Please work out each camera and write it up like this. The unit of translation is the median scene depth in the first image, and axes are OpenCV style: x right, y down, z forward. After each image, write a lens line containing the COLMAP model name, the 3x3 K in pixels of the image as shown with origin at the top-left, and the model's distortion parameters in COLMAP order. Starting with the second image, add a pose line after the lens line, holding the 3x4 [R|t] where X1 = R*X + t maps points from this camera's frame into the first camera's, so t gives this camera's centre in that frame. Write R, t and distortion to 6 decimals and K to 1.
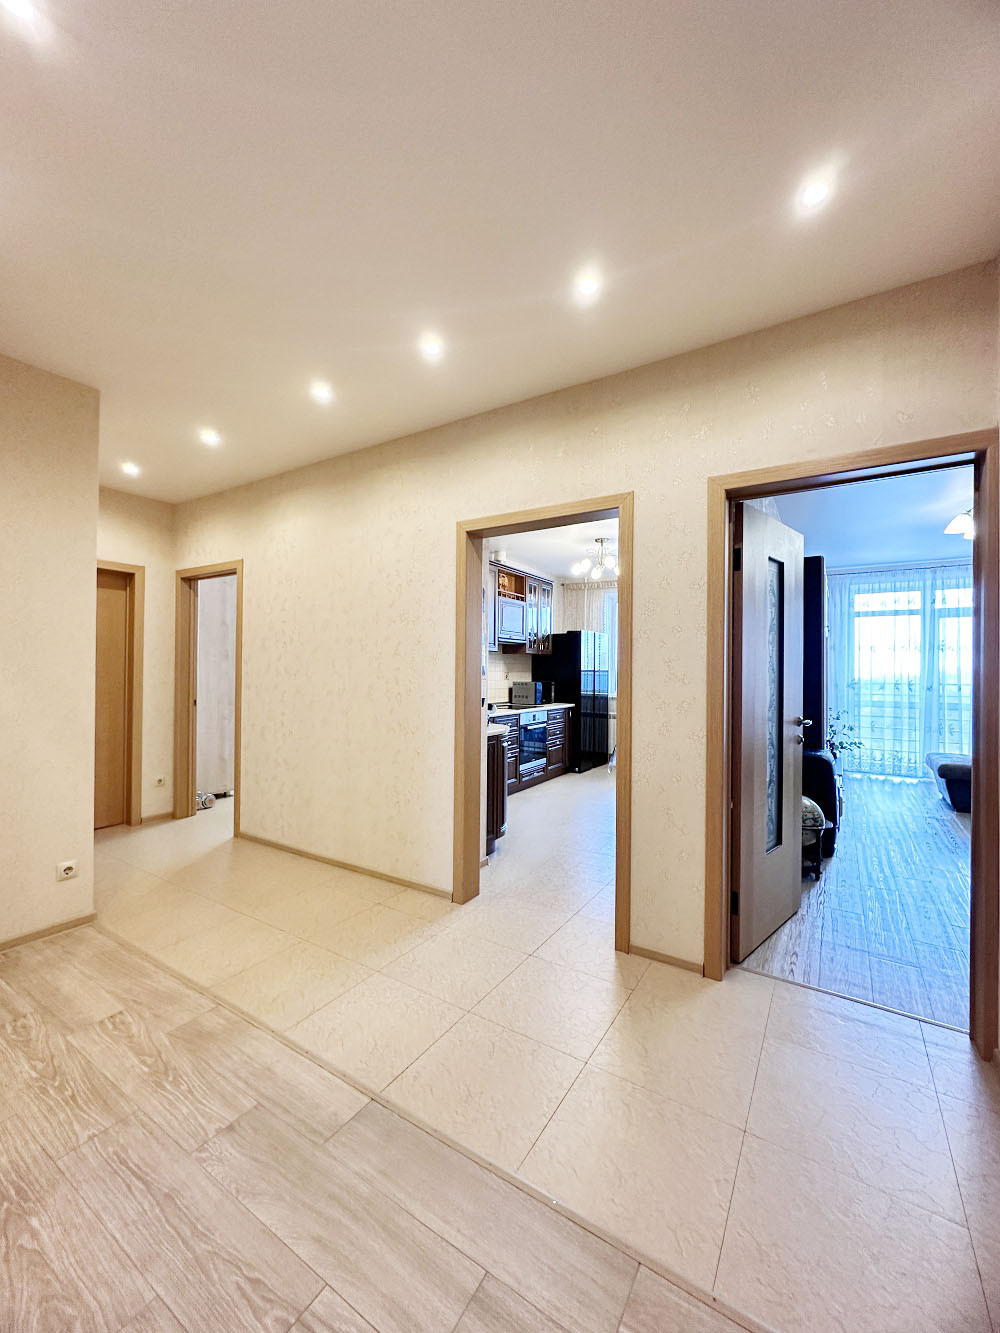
lens RADIAL K [[530.1, 0, 499.2], [0, 530.1, 668.0], [0, 0, 1]] dist [-0.001698, 0.000546]
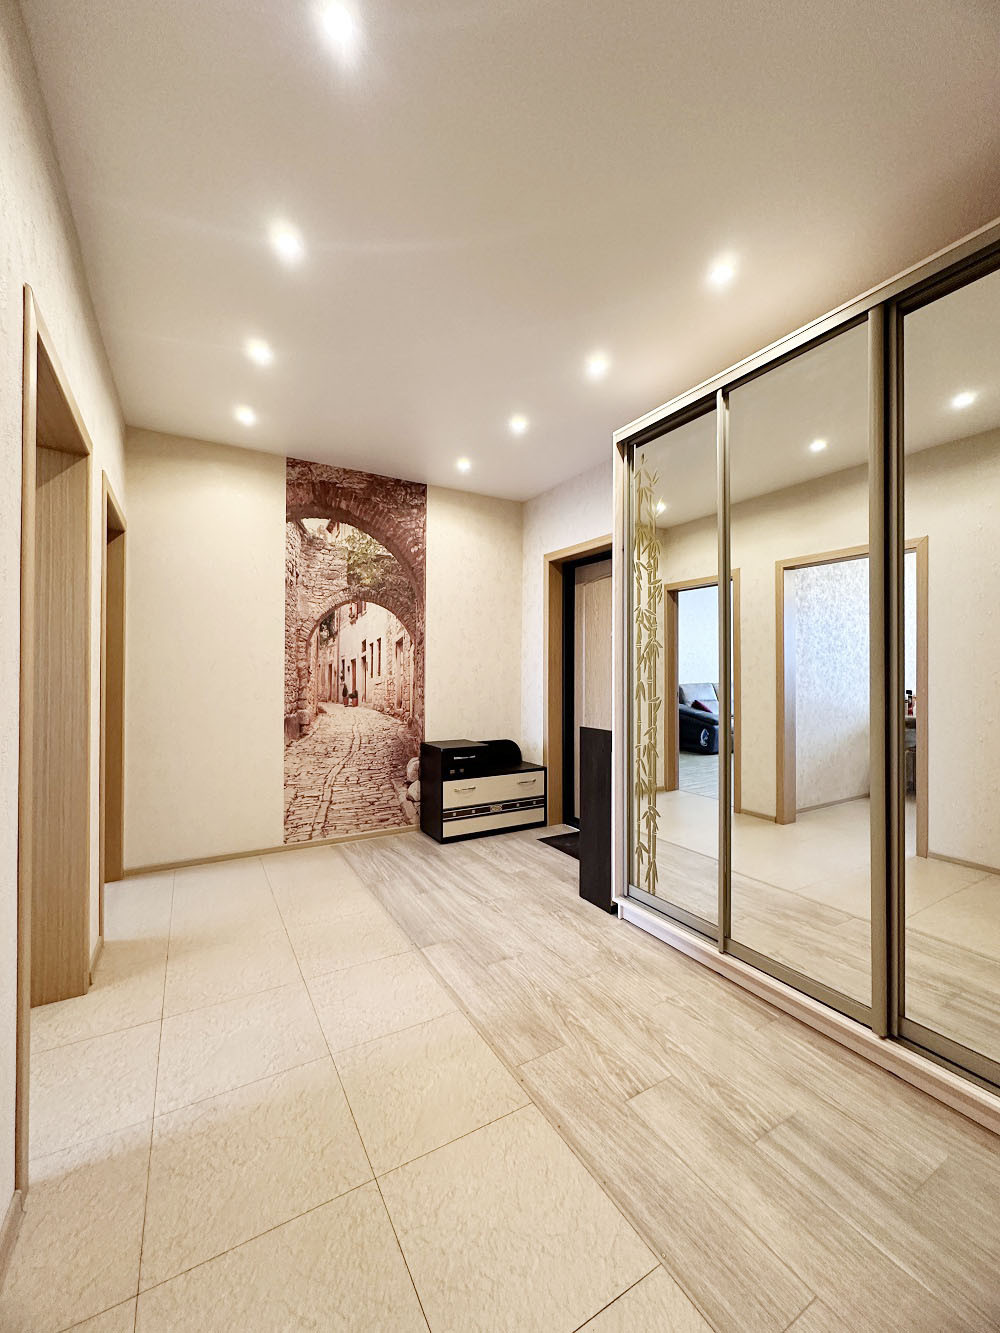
lens RADIAL K [[530.1, 0, 499.2], [0, 530.1, 668.0], [0, 0, 1]] dist [-0.001698, 0.000546]
pose [[-0.886147, -0.009592, 0.463304, -0.955758], [-0.014658, 0.999866, -0.007334, 0.030979], [-0.463172, -0.013290, -0.886169, 1.899672]]
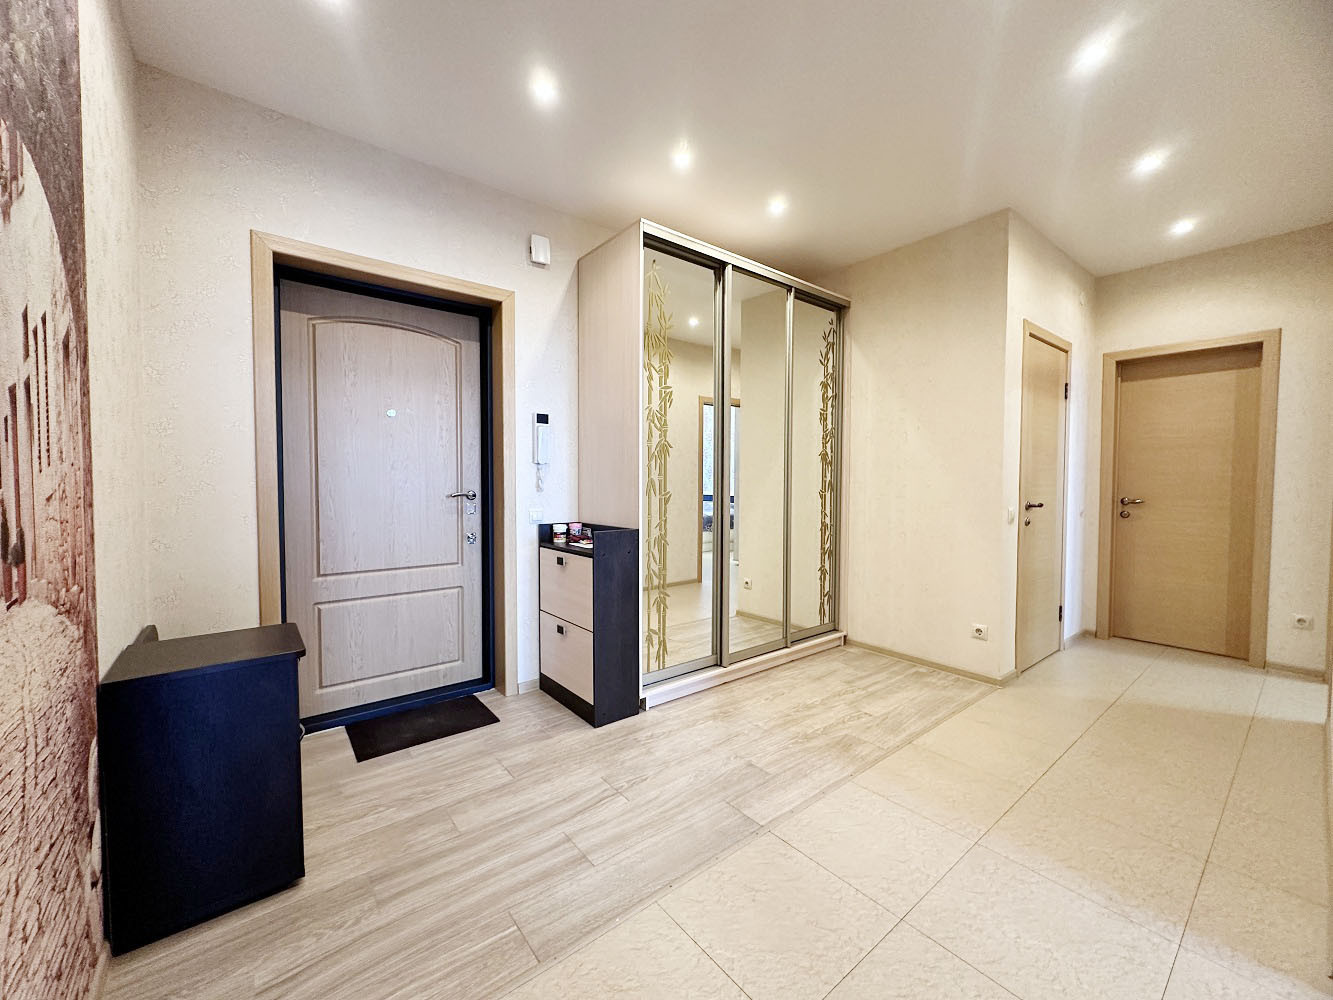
lens RADIAL K [[530.1, 0, 667.8], [0, 530.1, 500.3], [0, 0, 1]] dist [-0.001698, 0.000546]
pose [[-0.324133, 0.023501, -0.945719, 0.752918], [-0.000594, 0.999686, 0.025045, 0.076303], [0.946011, 0.008679, -0.324018, 1.000187]]
